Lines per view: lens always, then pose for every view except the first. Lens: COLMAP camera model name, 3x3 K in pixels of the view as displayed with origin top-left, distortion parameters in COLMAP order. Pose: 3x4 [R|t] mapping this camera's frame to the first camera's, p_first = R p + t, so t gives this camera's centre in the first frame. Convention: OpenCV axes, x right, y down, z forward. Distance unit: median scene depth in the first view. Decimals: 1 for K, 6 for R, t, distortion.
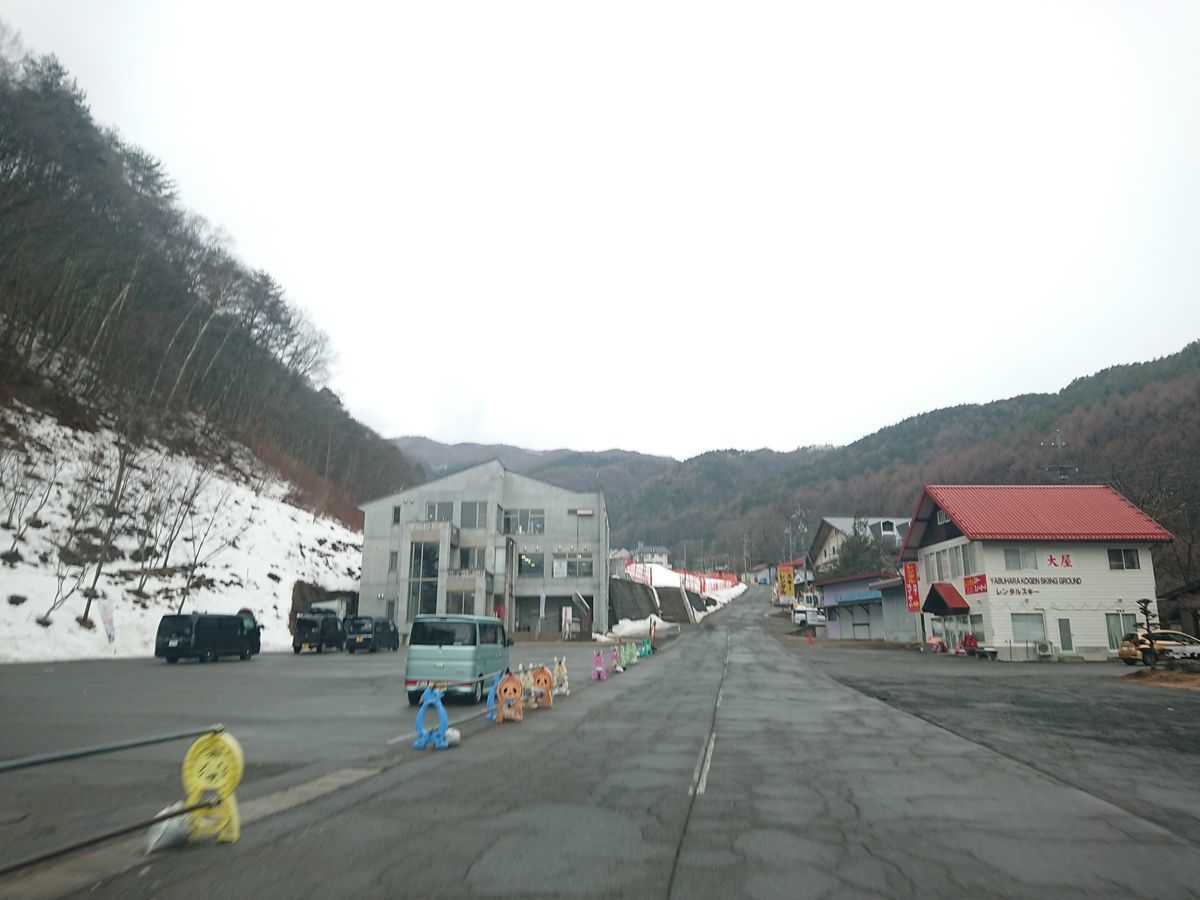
lens RADIAL K [[754.8, 0, 600.0], [0, 754.8, 450.0], [0, 0, 1]] dist [0.000702, -0.105857]
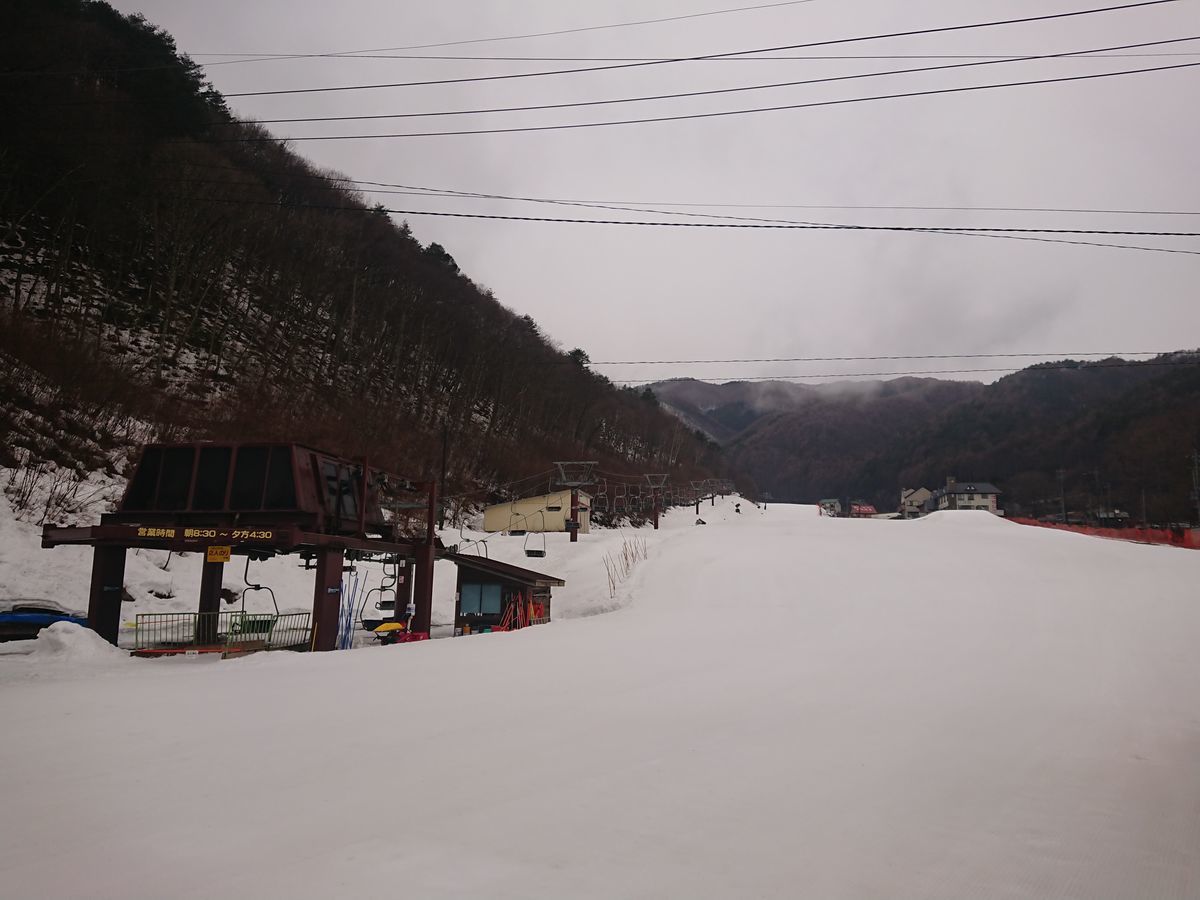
lens RADIAL K [[754.8, 0, 600.0], [0, 754.8, 450.0], [0, 0, 1]] dist [0.000702, -0.105857]
pose [[0.932960, -0.021606, -0.359331, 0.001861], [0.047522, 0.996853, 0.063446, 0.021377], [0.356830, -0.076269, 0.931051, 0.139047]]
